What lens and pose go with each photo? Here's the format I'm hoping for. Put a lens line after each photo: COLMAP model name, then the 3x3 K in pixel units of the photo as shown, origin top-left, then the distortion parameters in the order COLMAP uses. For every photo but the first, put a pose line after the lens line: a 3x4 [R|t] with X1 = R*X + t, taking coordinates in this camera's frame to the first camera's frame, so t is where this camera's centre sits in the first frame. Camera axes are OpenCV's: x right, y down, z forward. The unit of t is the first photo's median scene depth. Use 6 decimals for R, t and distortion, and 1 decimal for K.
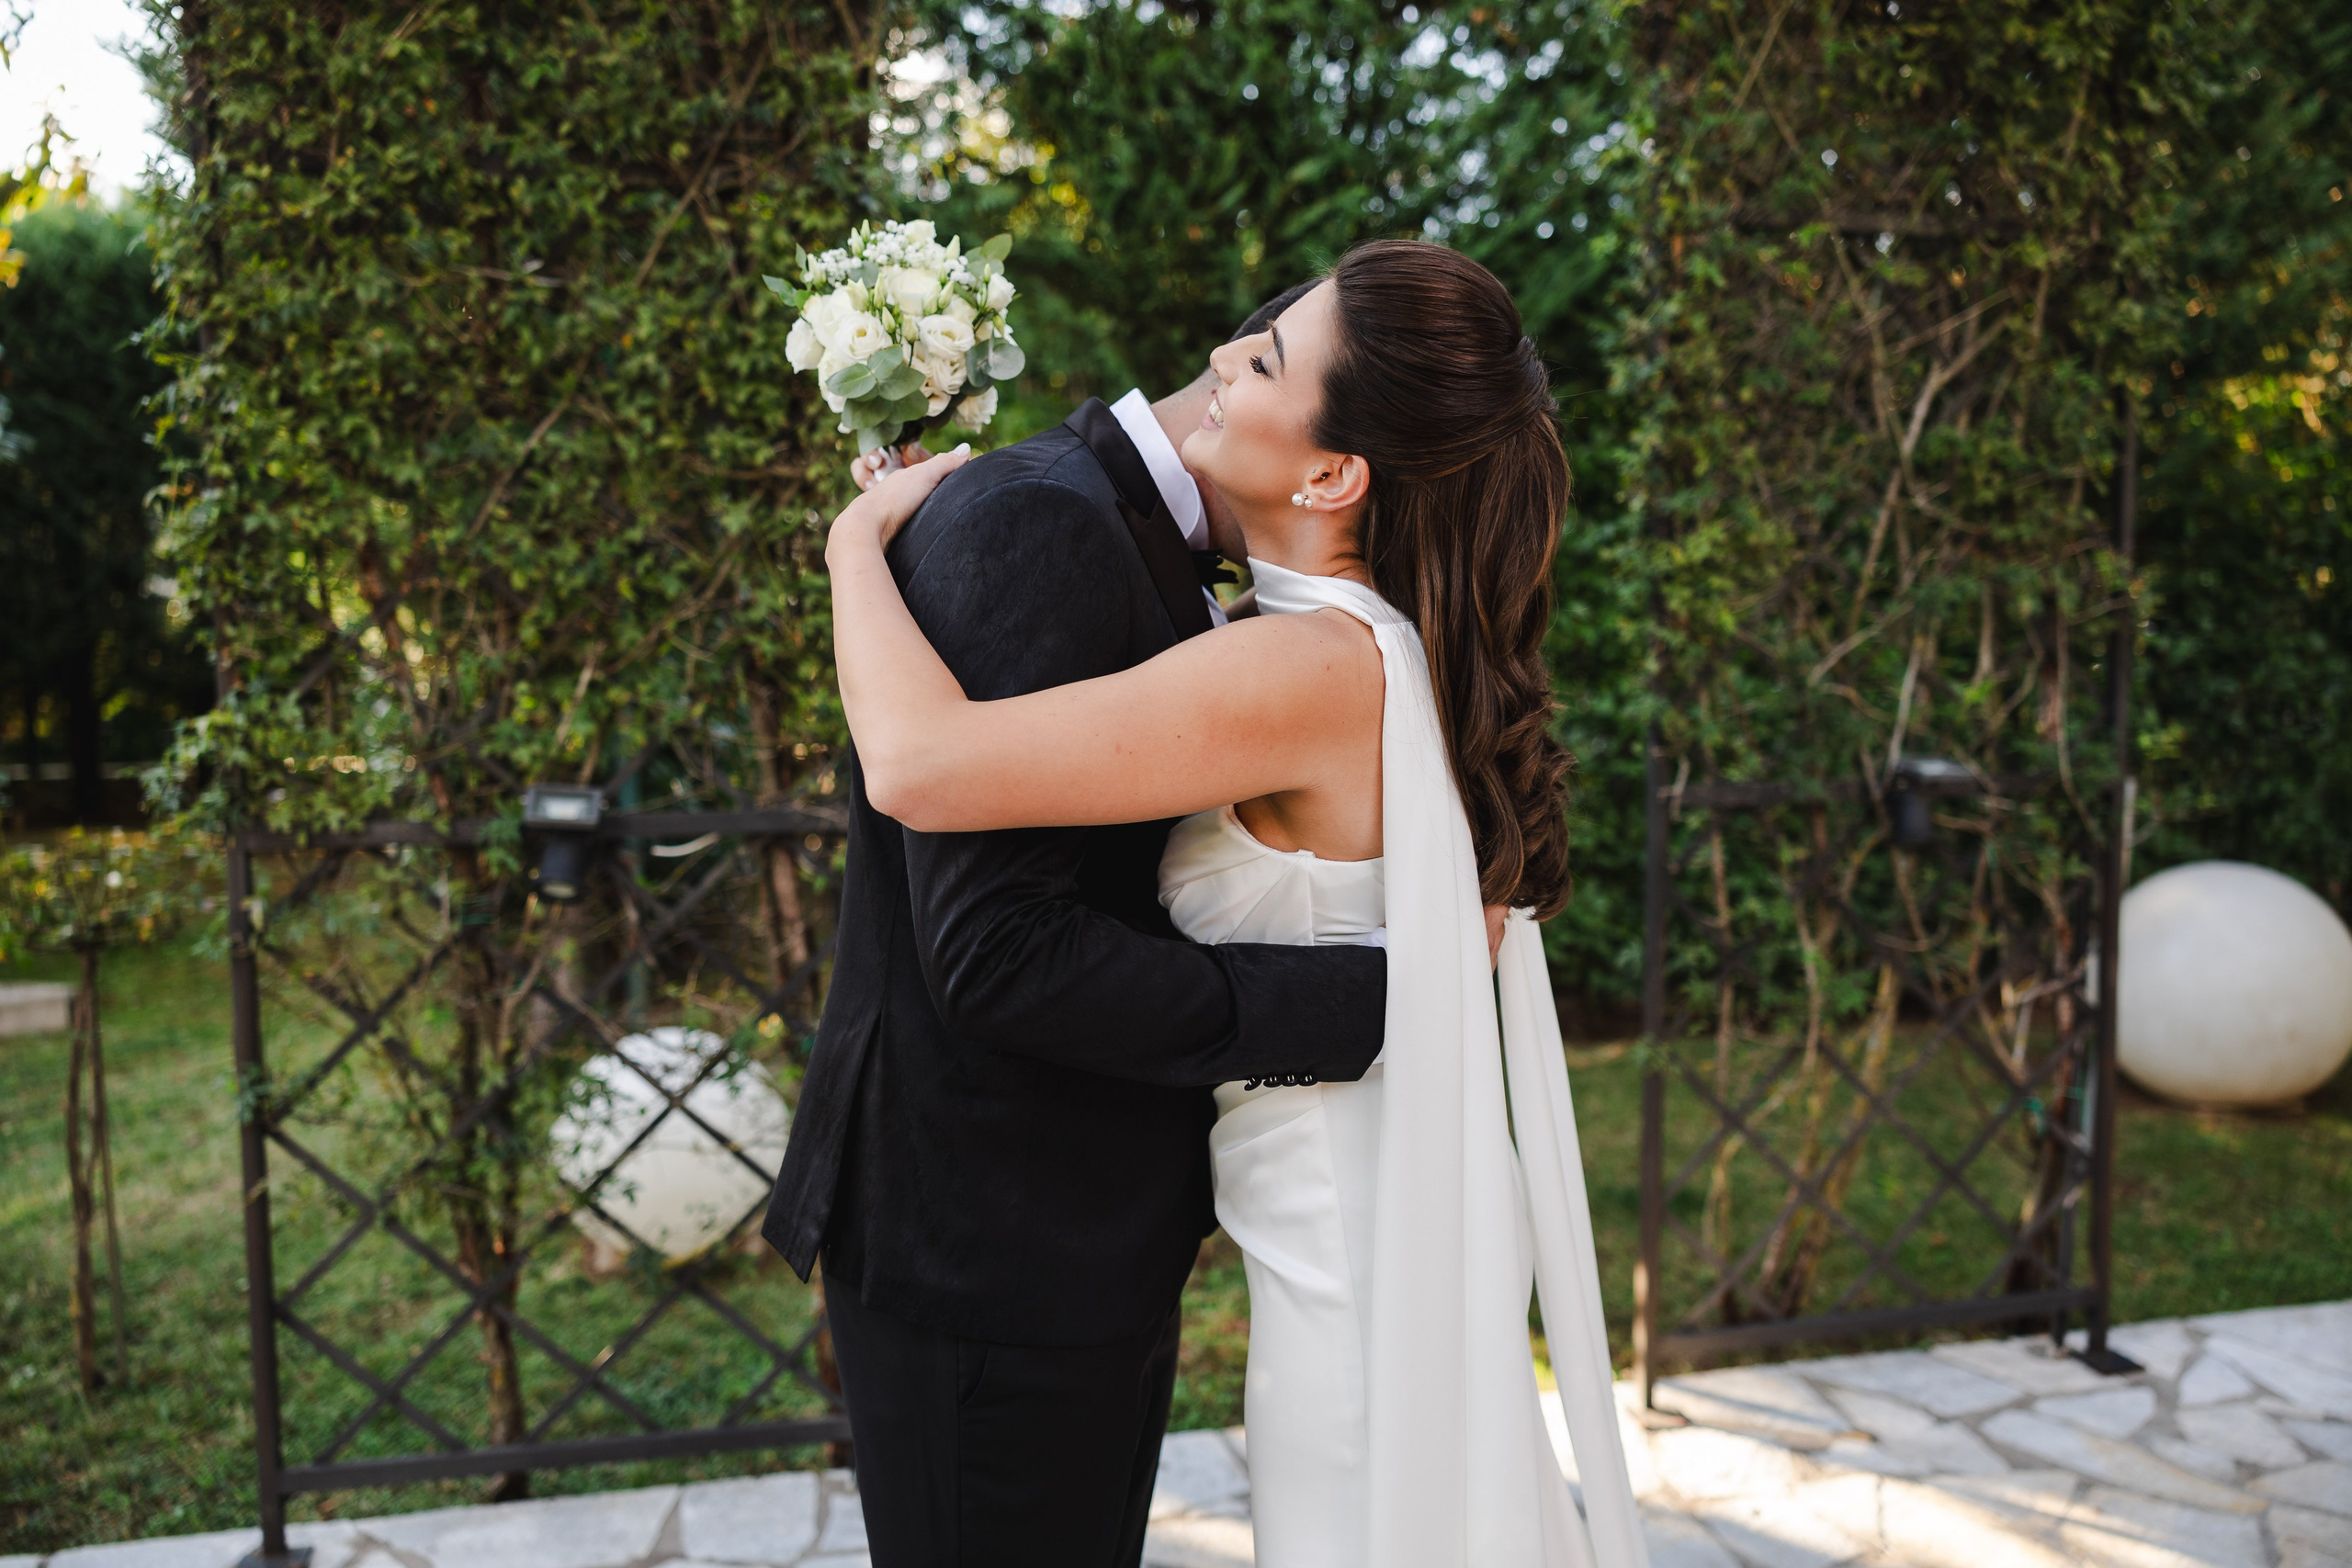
lens RADIAL K [[1847.6, 0, 1151.7], [0, 1847.6, 791.9], [0, 0, 1]] dist [-0.069323, 0.054422]
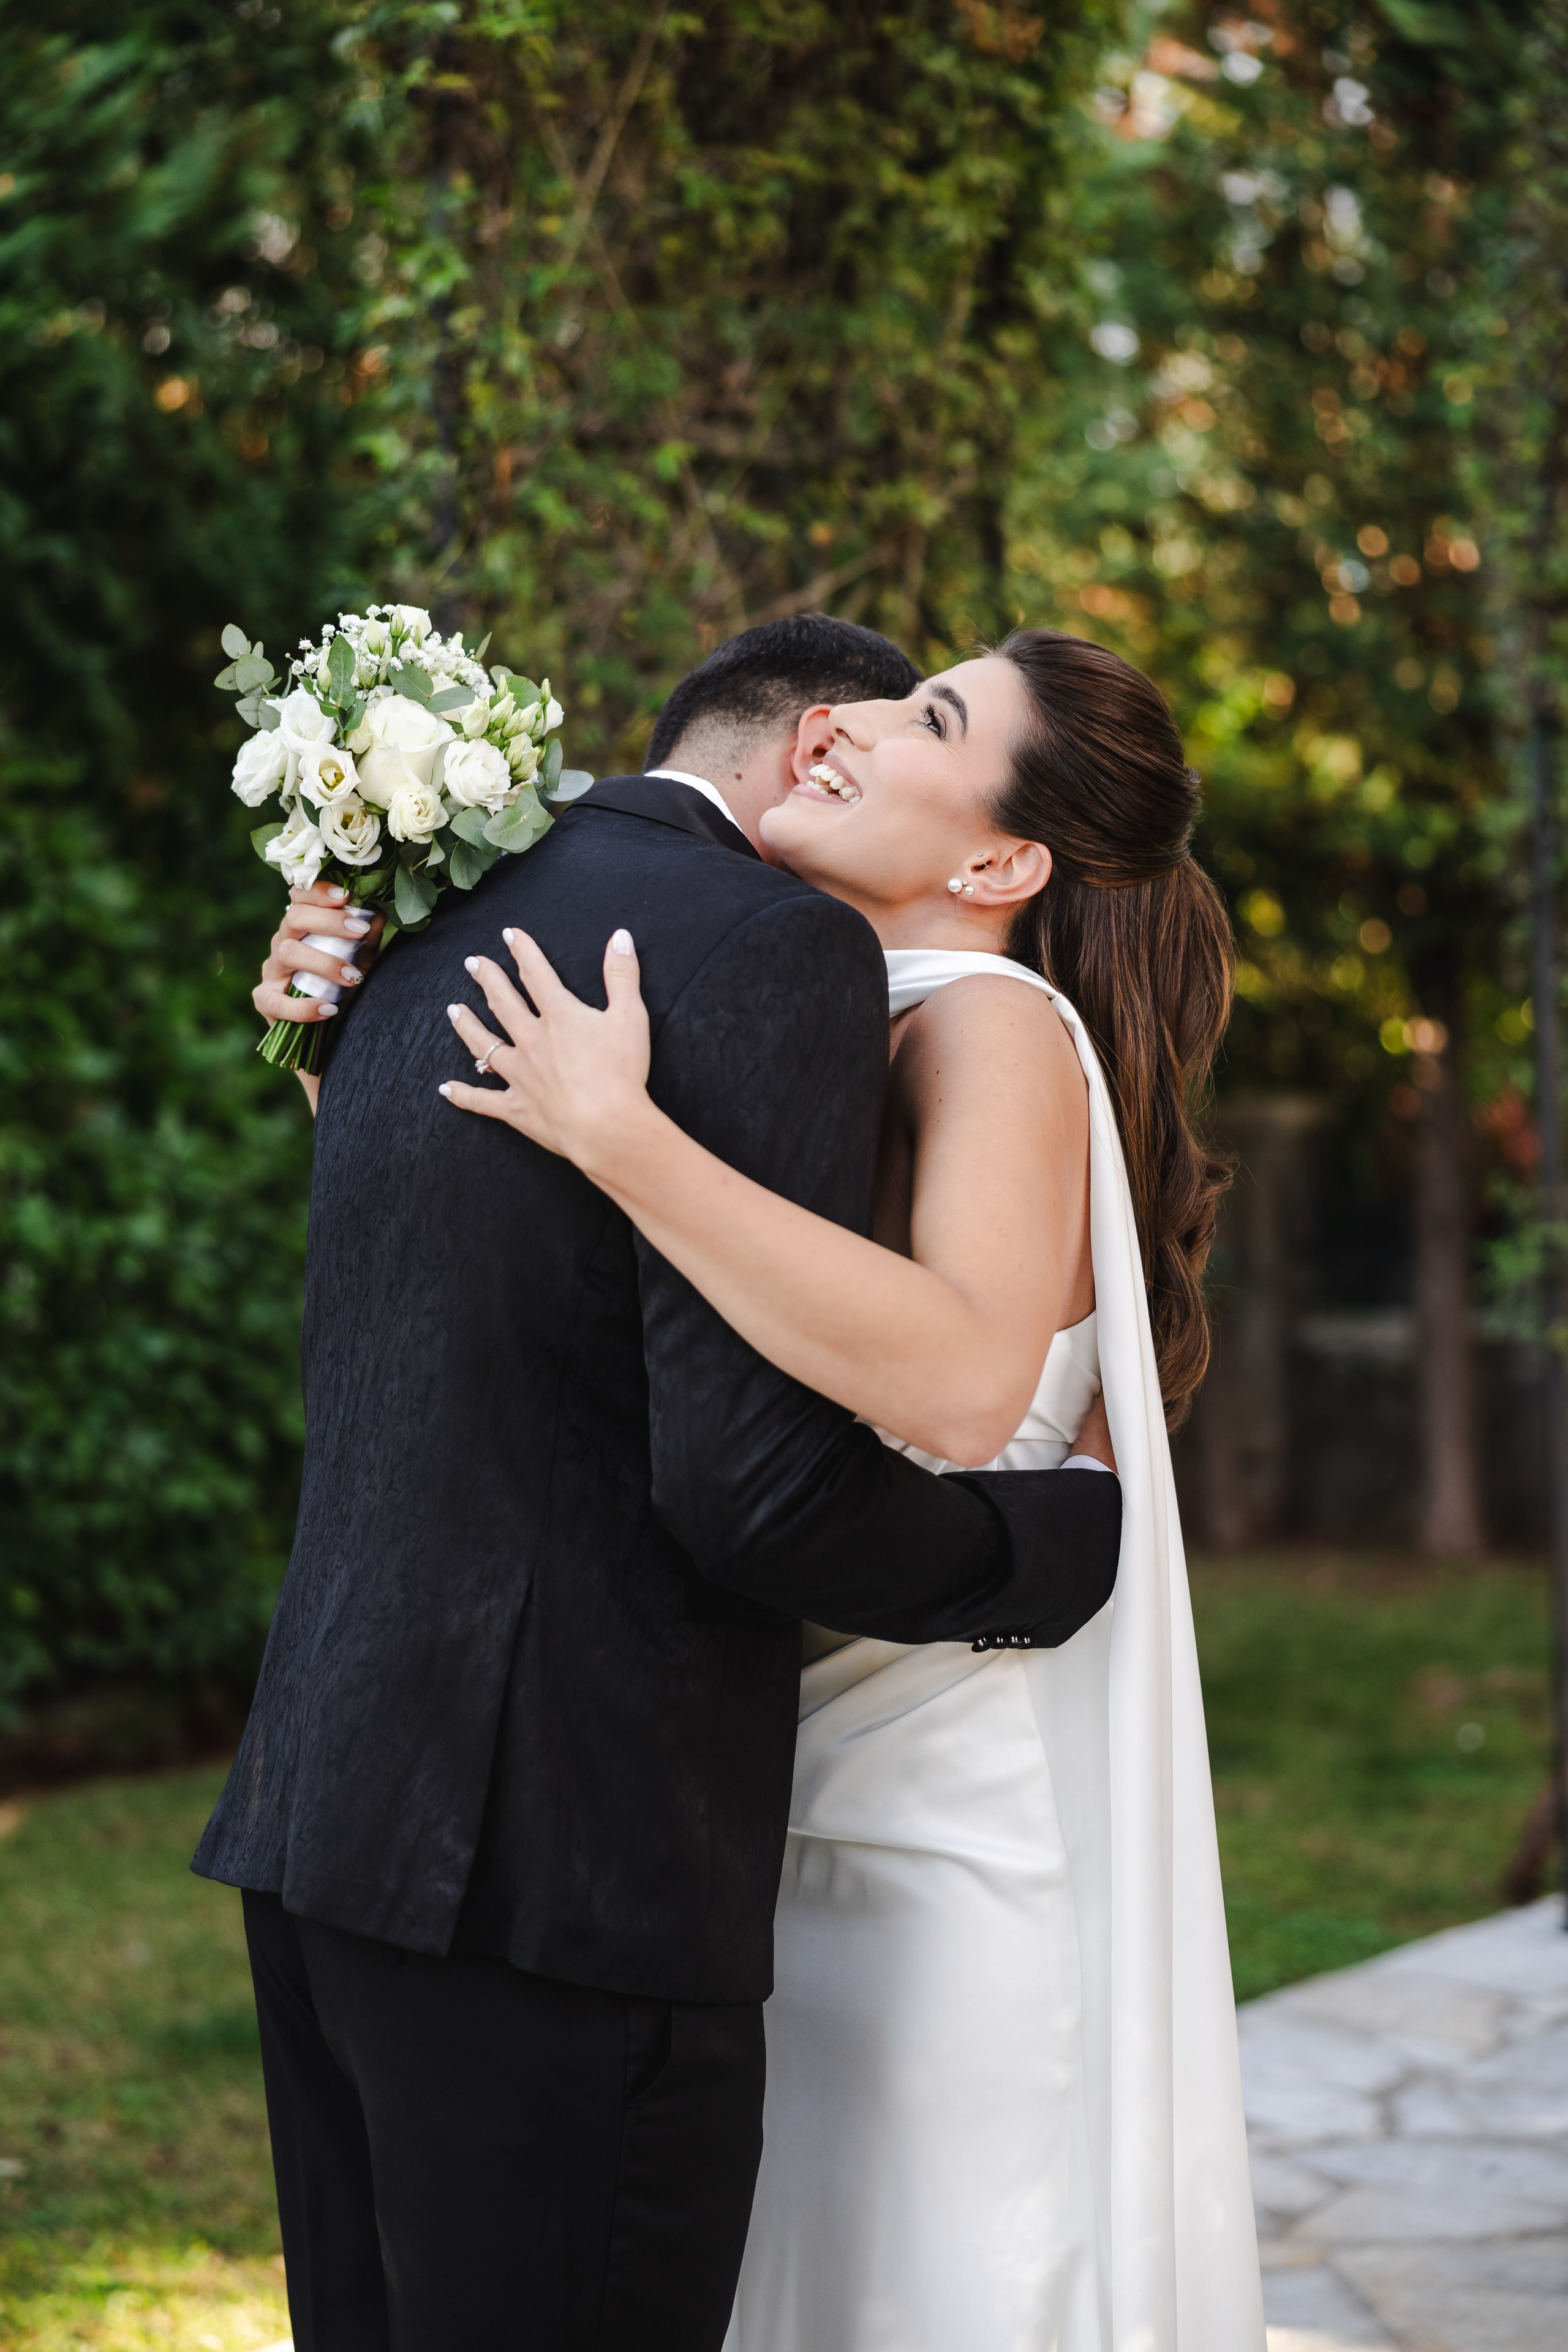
lens RADIAL K [[3771.1, 0, 717.4], [0, 3771.1, 1174.4], [0, 0, 1]] dist [0.097134, 0.000000]
pose [[0.824790, -0.029859, 0.564650, -0.391584], [0.061921, 0.997369, -0.037706, 0.008789], [-0.562038, 0.066063, 0.824469, -0.127005]]
